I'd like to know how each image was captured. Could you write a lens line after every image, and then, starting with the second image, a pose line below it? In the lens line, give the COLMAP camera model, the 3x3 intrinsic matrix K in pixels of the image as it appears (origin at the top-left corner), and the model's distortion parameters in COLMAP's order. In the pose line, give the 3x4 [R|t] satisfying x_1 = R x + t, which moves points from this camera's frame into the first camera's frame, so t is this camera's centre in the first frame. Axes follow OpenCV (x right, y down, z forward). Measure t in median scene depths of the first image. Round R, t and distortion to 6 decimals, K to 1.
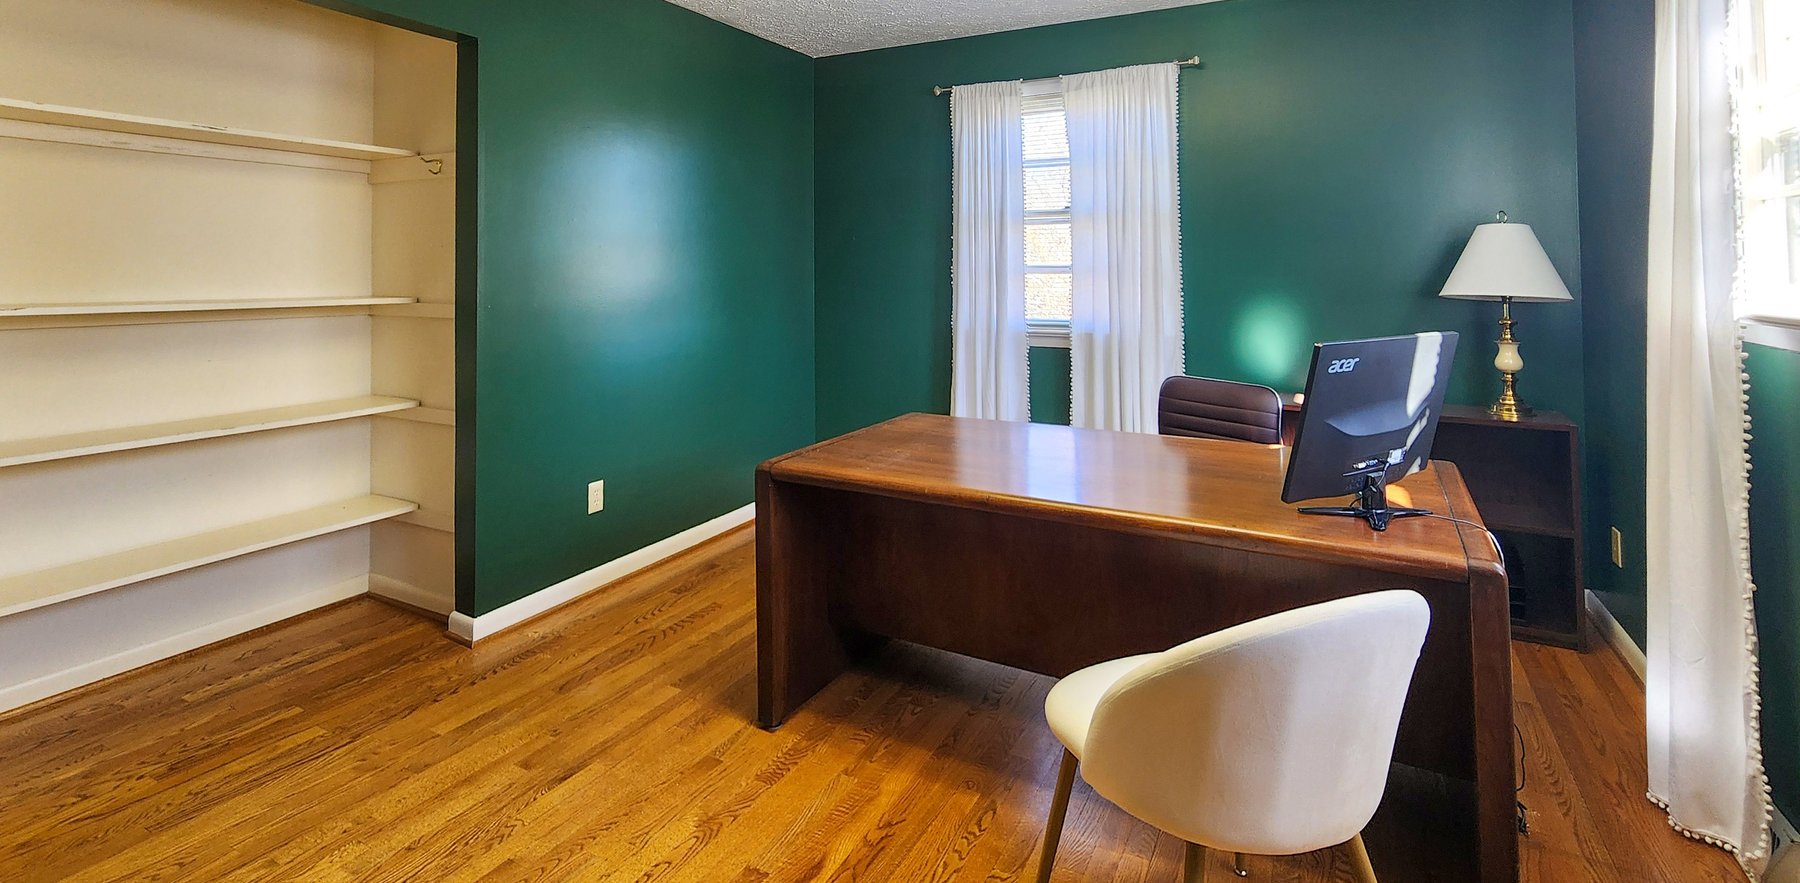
lens RADIAL K [[819.6, 0, 898.2], [0, 819.6, 424.2], [0, 0, 1]] dist [-0.001088, -0.000294]
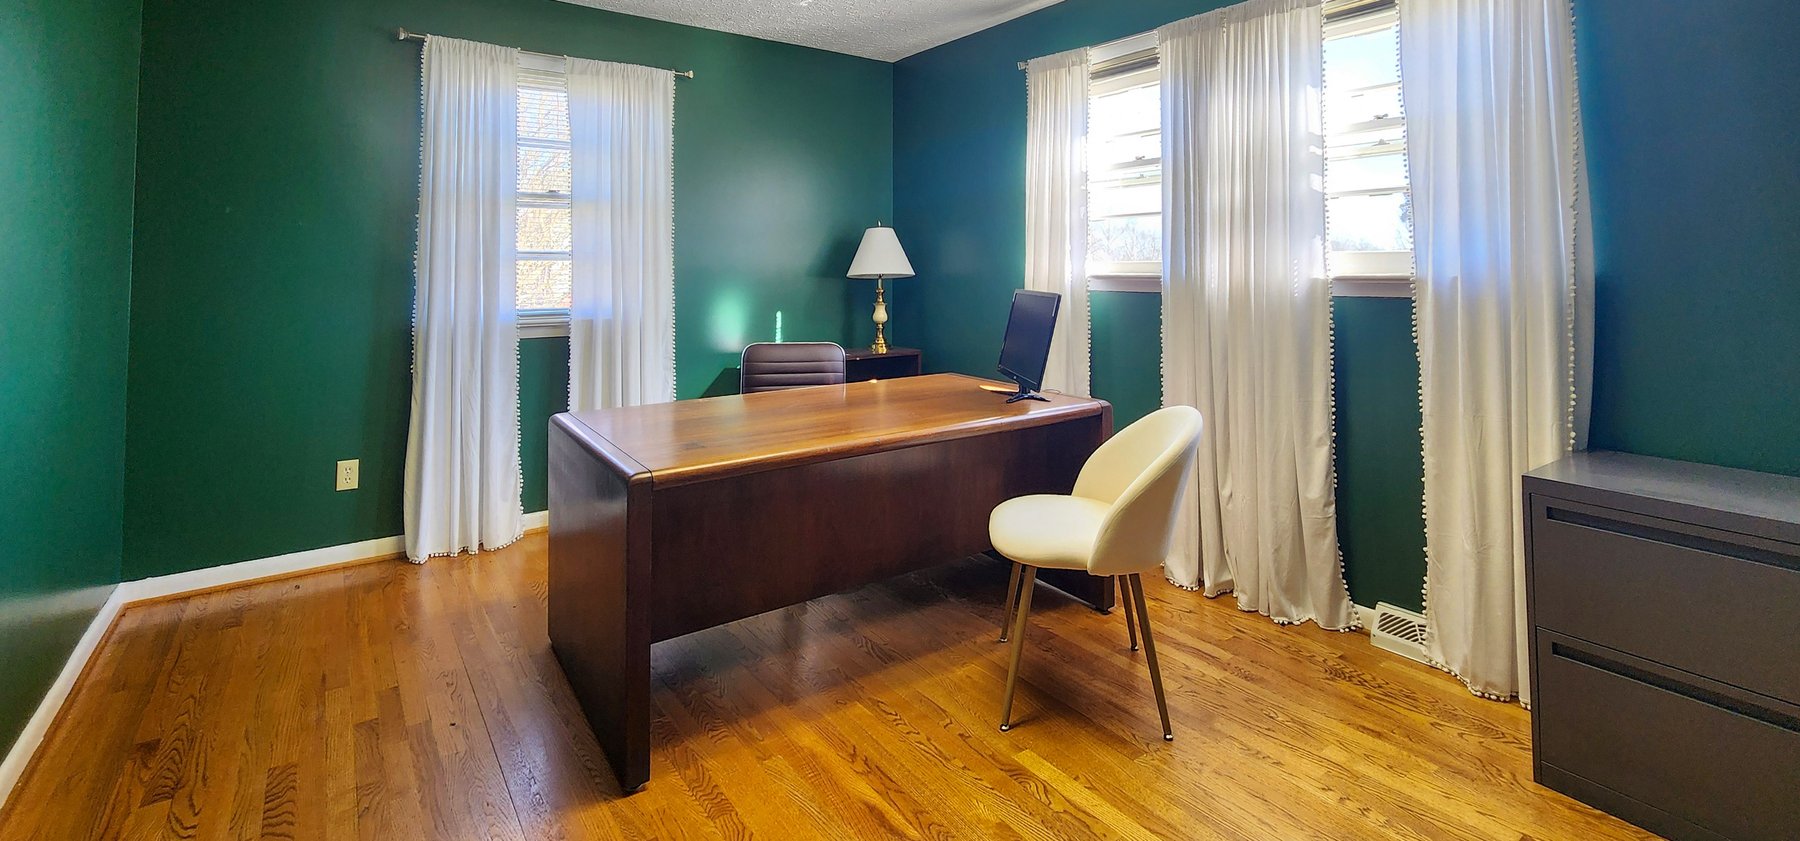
lens RADIAL K [[772.0, 0, 900.0], [0, 772.0, 420.5], [0, 0, 1]] dist [0.000850, -0.000120]
pose [[0.433370, -0.176961, 0.883671, -0.505428], [0.169784, 0.979006, 0.112787, -0.034825], [-0.885078, 0.101155, 0.454317, 0.265220]]
